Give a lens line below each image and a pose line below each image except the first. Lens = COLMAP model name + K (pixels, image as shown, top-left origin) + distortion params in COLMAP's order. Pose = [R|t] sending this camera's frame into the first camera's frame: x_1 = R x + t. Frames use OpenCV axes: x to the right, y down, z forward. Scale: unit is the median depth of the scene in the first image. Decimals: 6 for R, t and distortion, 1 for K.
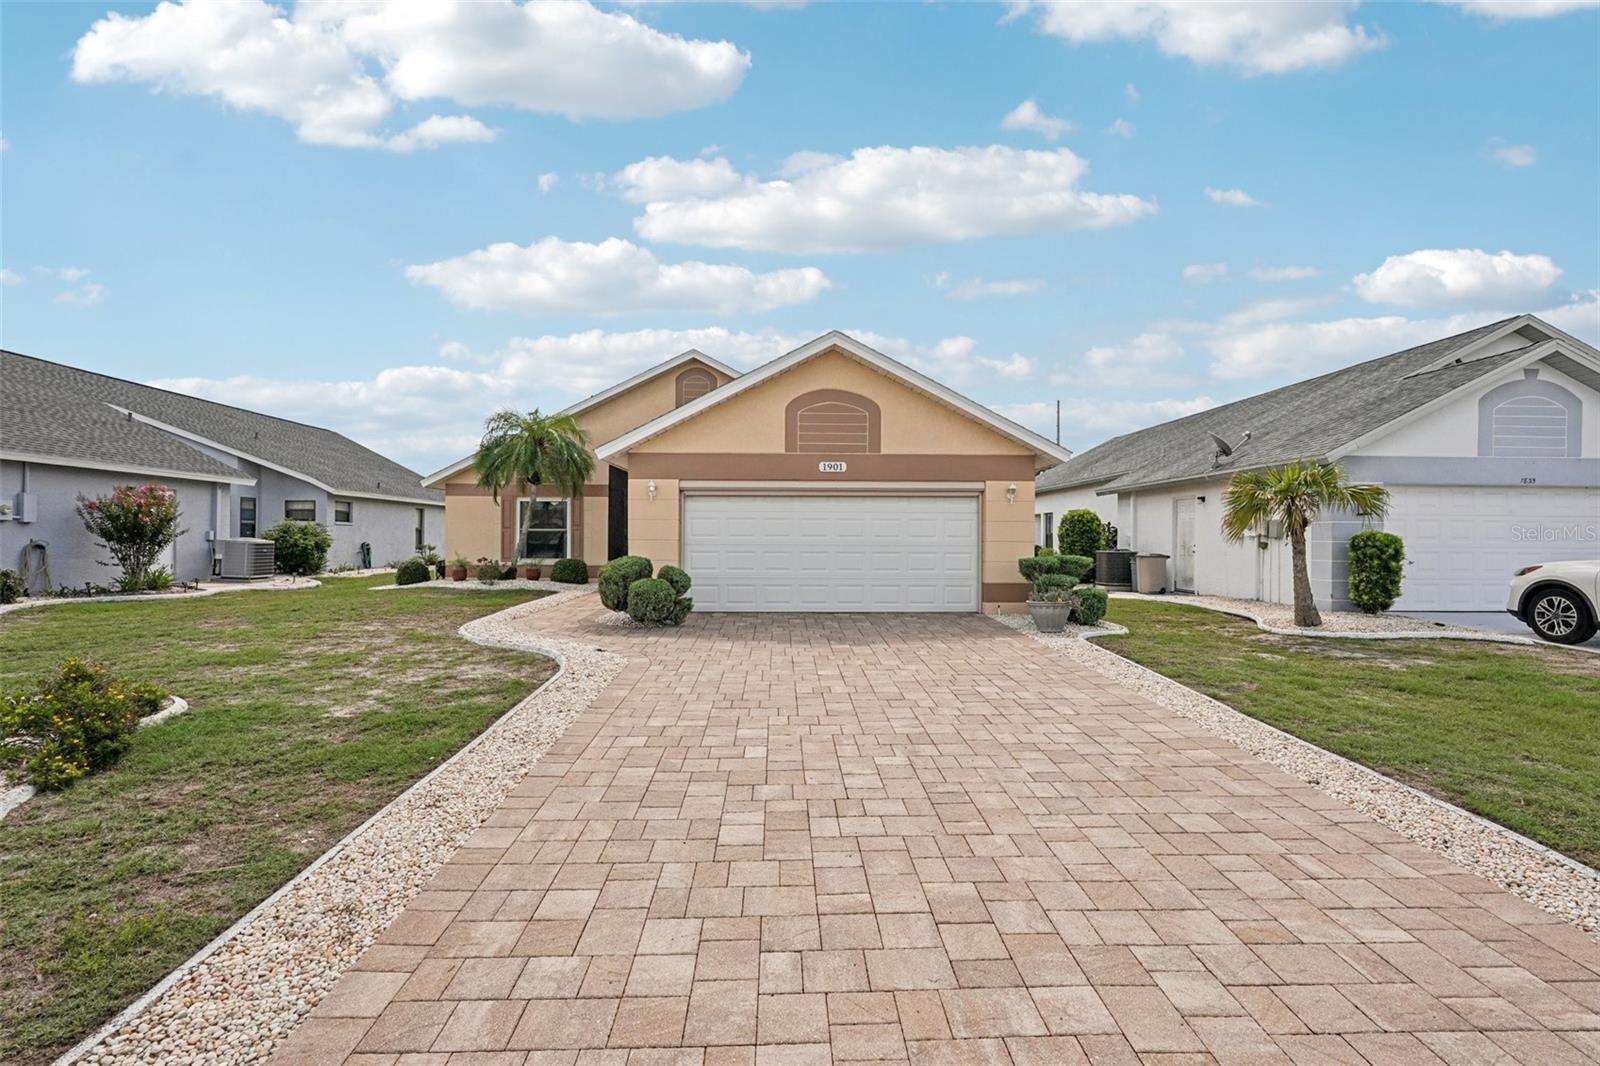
lens RADIAL K [[713.6, 0, 795.3], [0, 713.6, 546.2], [0, 0, 1]] dist [-0.003862, 0.000326]
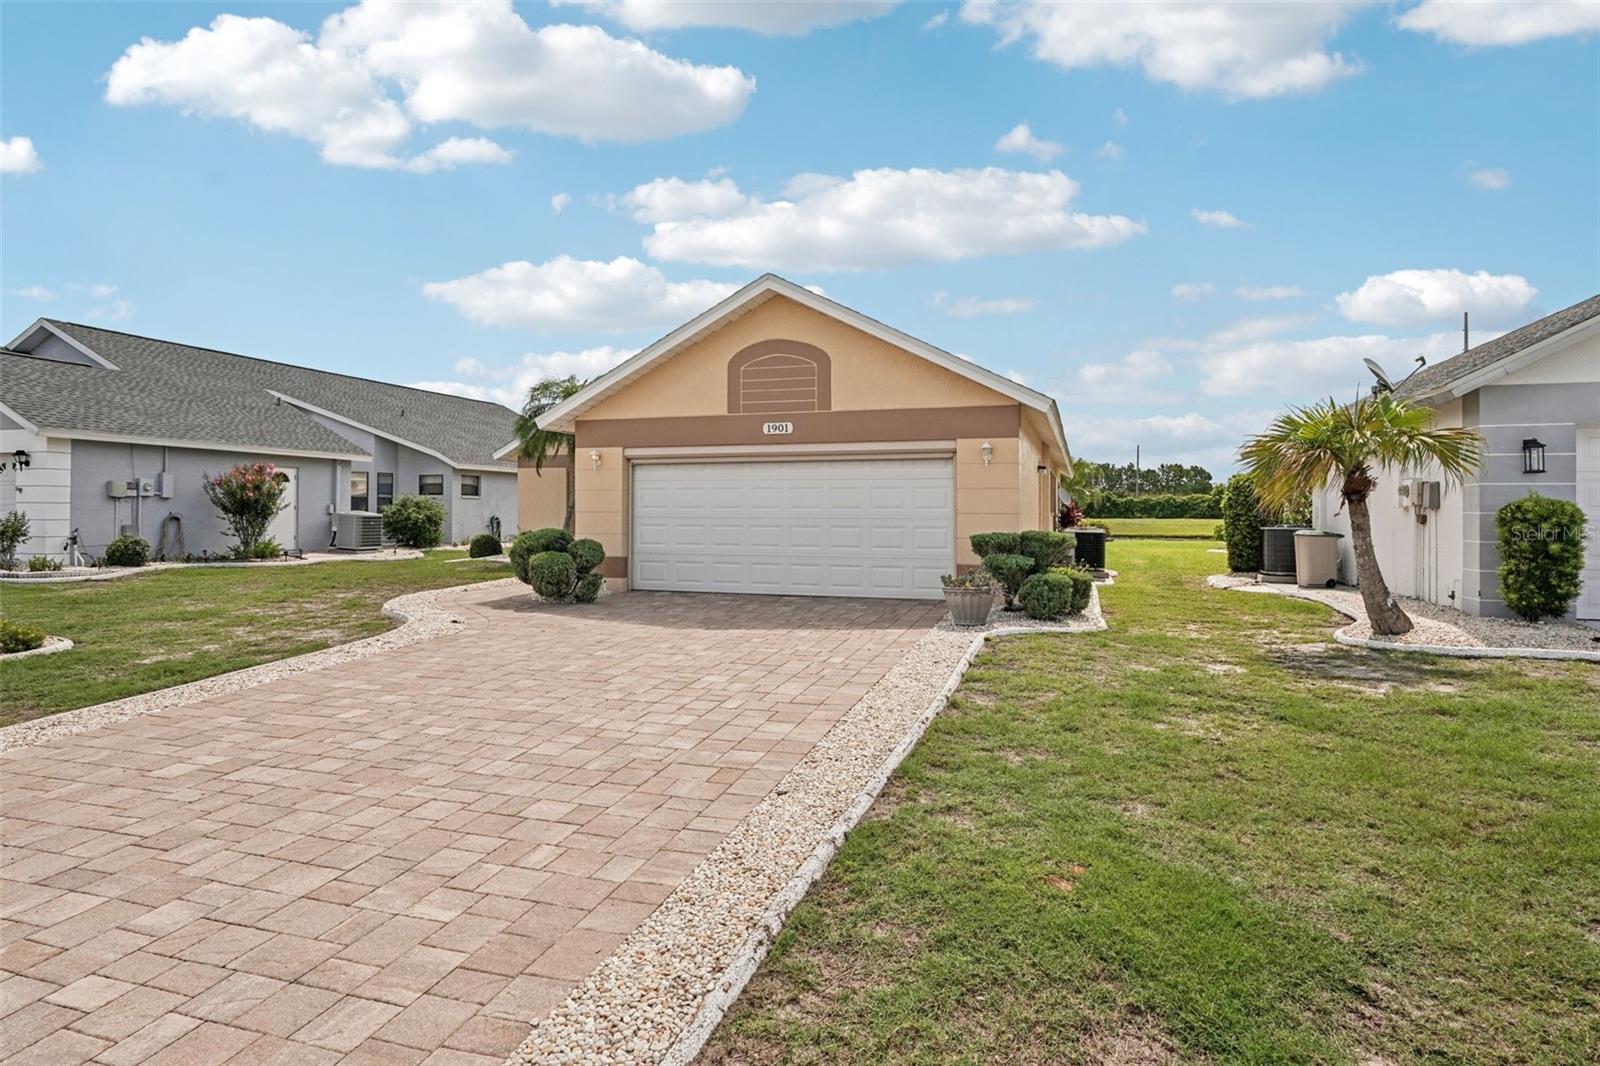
lens RADIAL K [[857.5, 0, 798.9], [0, 857.5, 524.6], [0, 0, 1]] dist [-0.002246, -0.000399]
pose [[0.944025, 0.003385, -0.329855, 0.409566], [-0.002288, 0.999990, 0.003715, 0.002820], [0.329865, -0.002753, 0.944024, 0.015533]]
